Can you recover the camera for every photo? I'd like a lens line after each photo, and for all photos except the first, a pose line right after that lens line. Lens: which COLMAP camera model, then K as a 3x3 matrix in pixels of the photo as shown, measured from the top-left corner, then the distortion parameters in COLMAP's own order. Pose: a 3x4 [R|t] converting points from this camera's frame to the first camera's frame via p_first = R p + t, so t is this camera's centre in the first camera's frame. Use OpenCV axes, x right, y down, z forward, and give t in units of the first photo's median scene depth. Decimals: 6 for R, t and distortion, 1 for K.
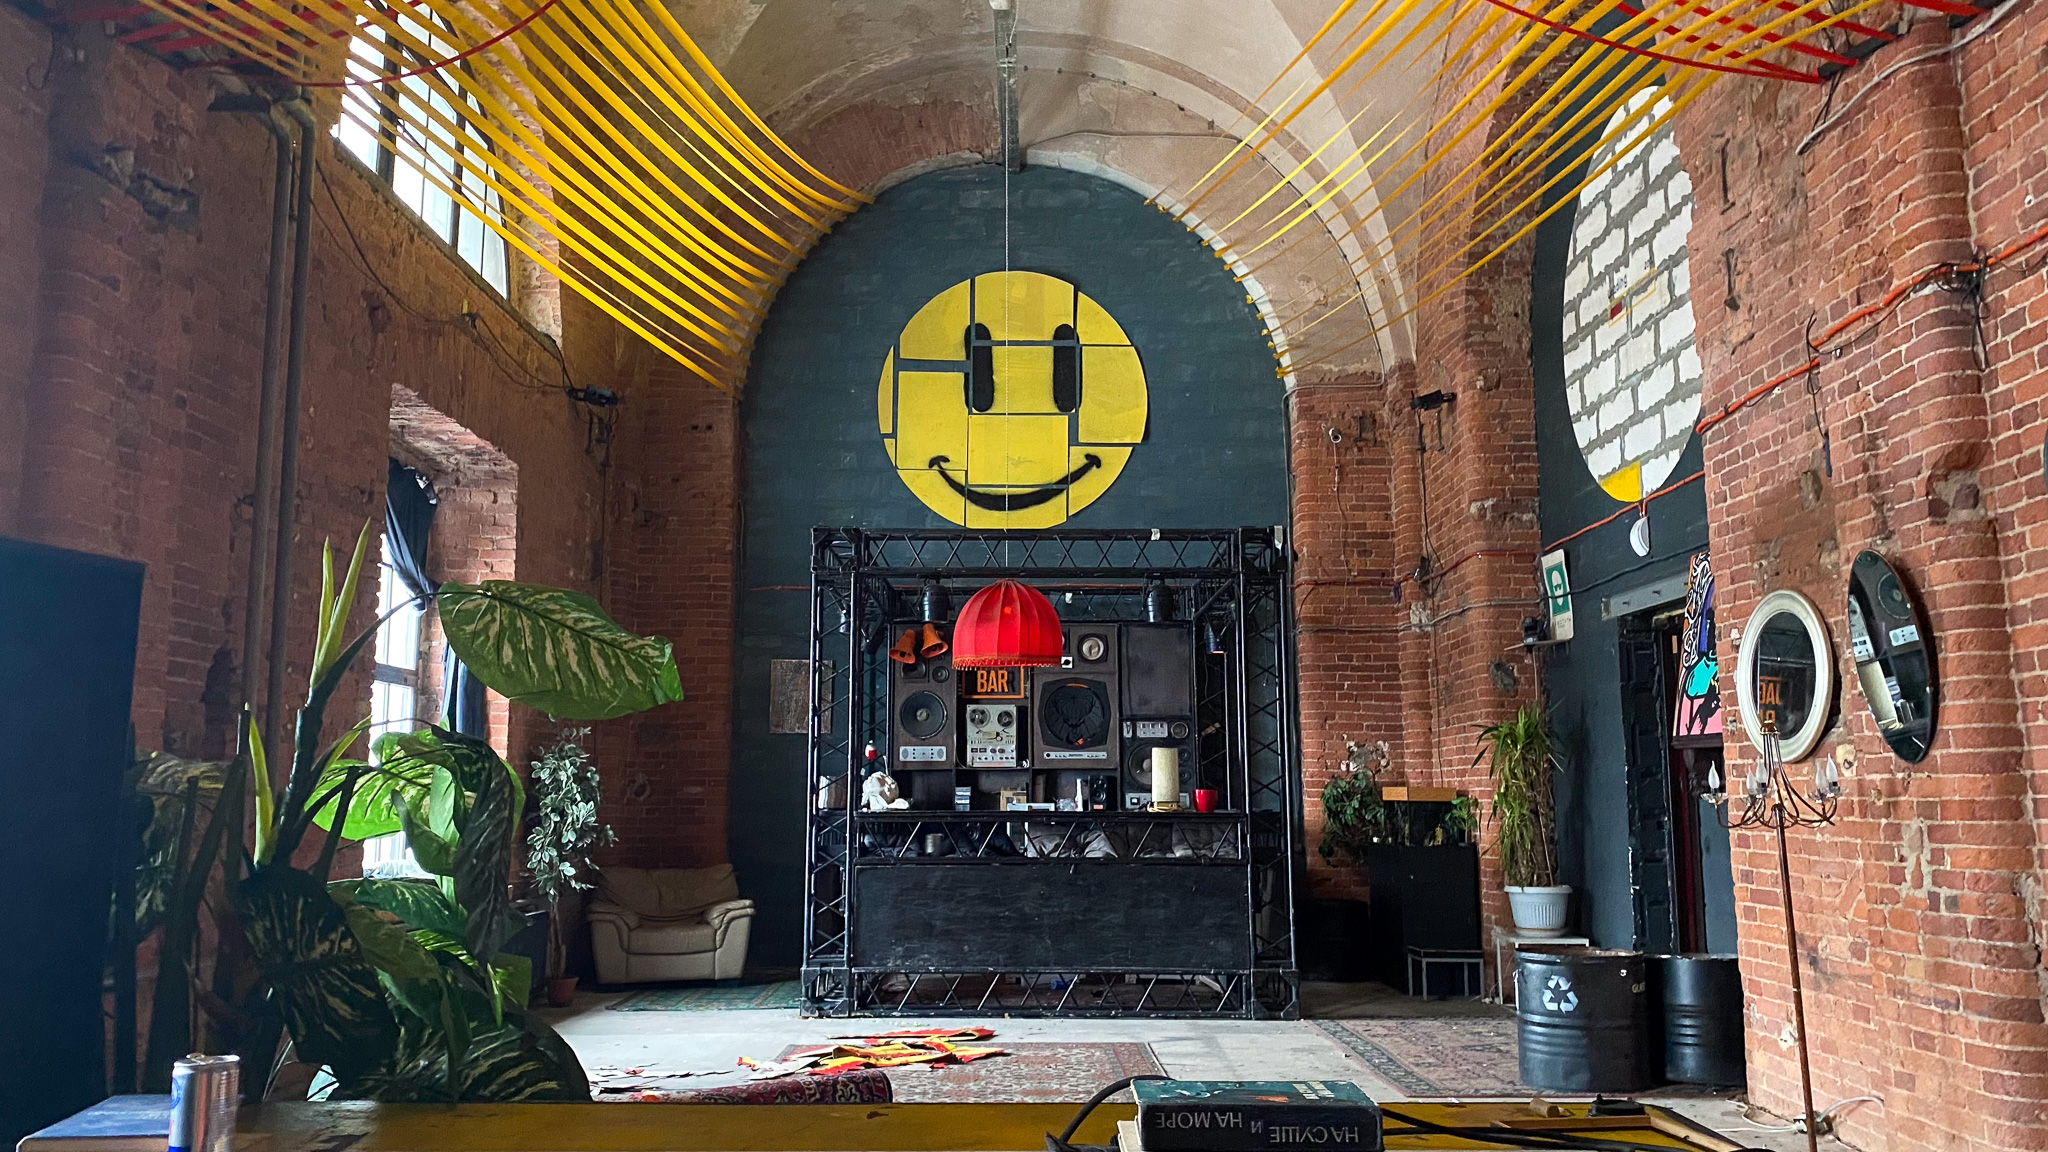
lens RADIAL K [[1603.0, 0, 1024.0], [0, 1603.0, 576.0], [0, 0, 1]] dist [0.218123, -0.002280]
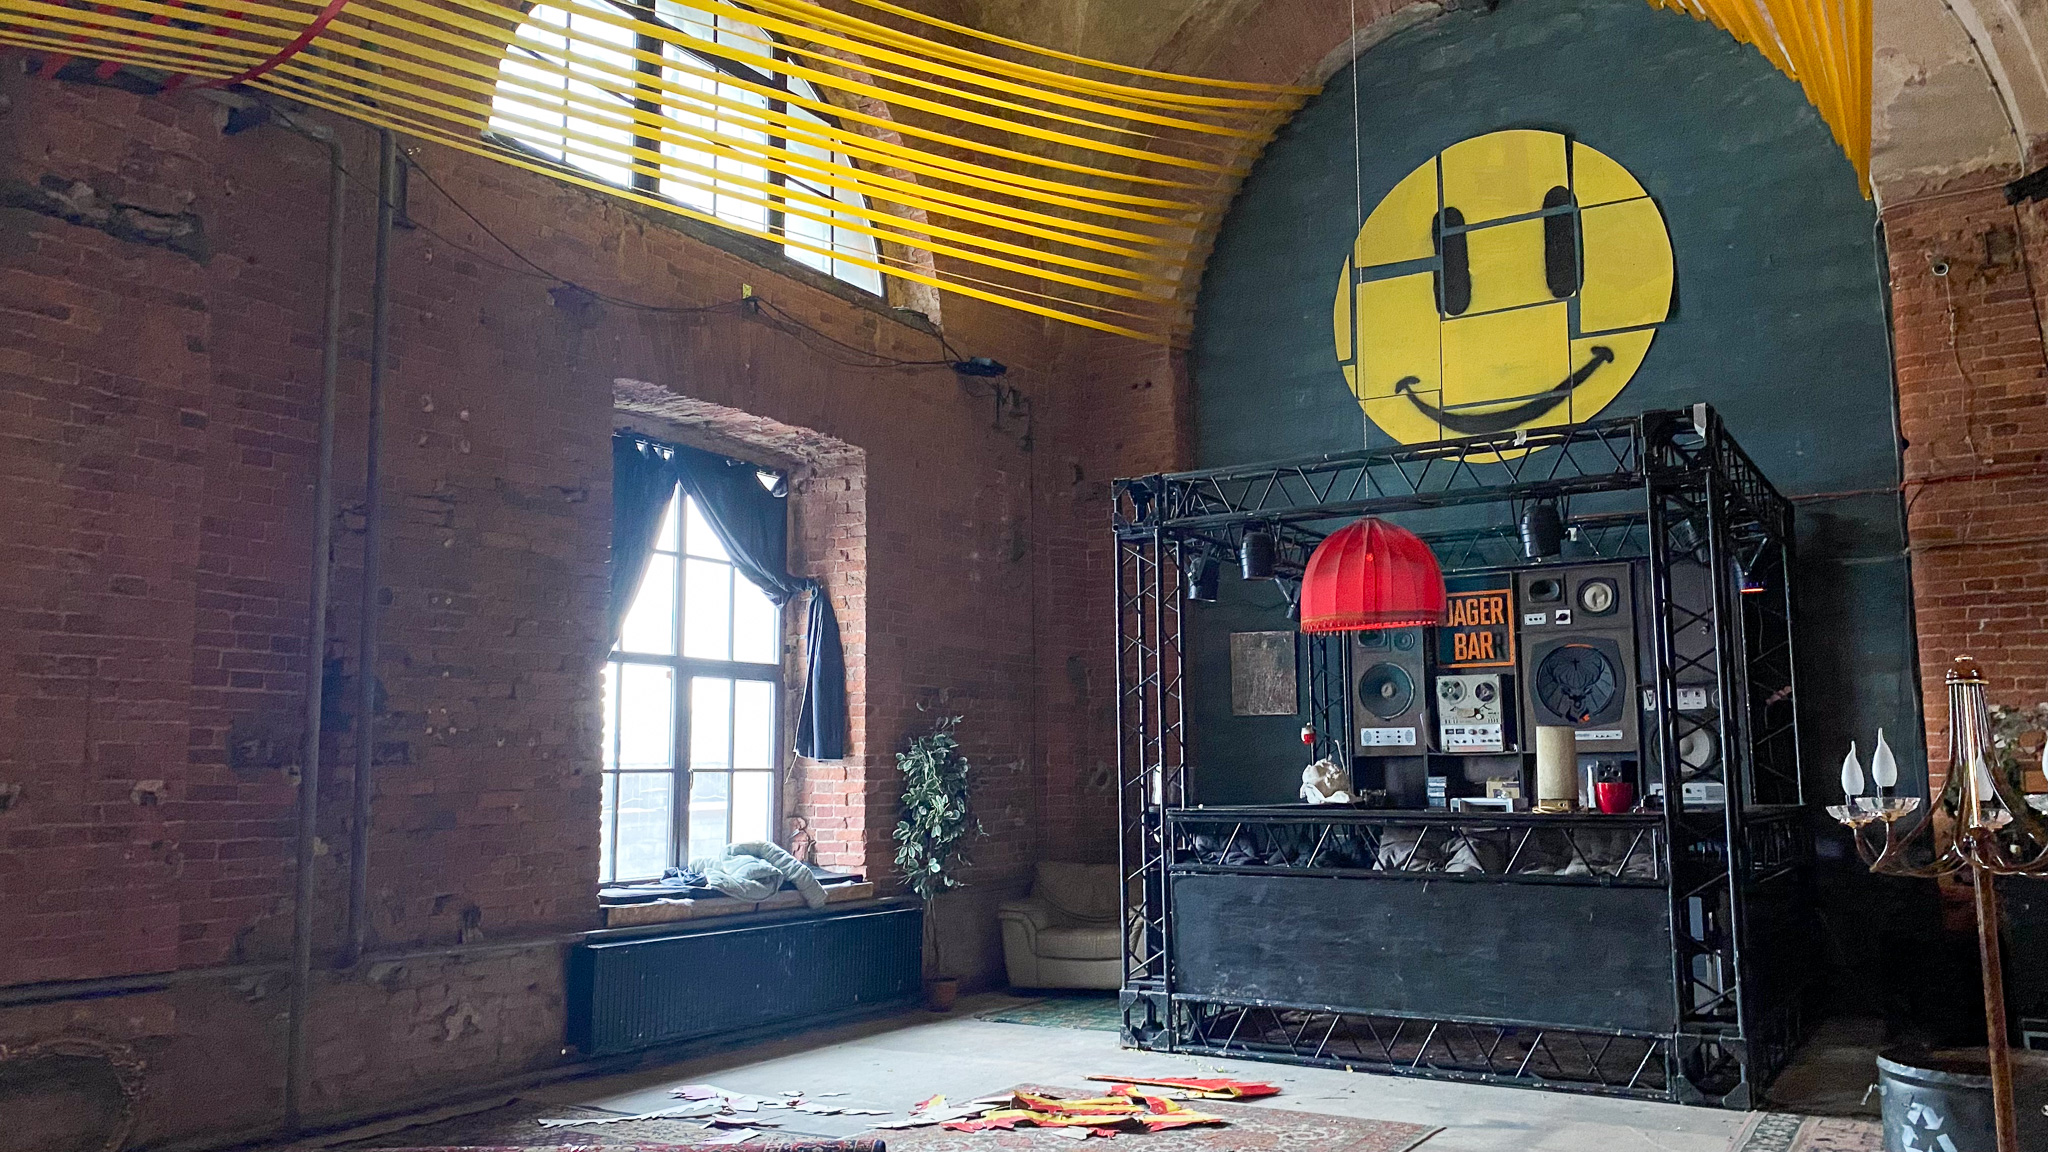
lens RADIAL K [[1616.3, 0, 1024.0], [0, 1616.3, 576.0], [0, 0, 1]] dist [0.158202, -0.192007]
pose [[0.854769, -0.075256, -0.513524, 0.214790], [0.082511, 0.996552, -0.008701, 0.019474], [0.512409, -0.034934, 0.858031, 0.183729]]
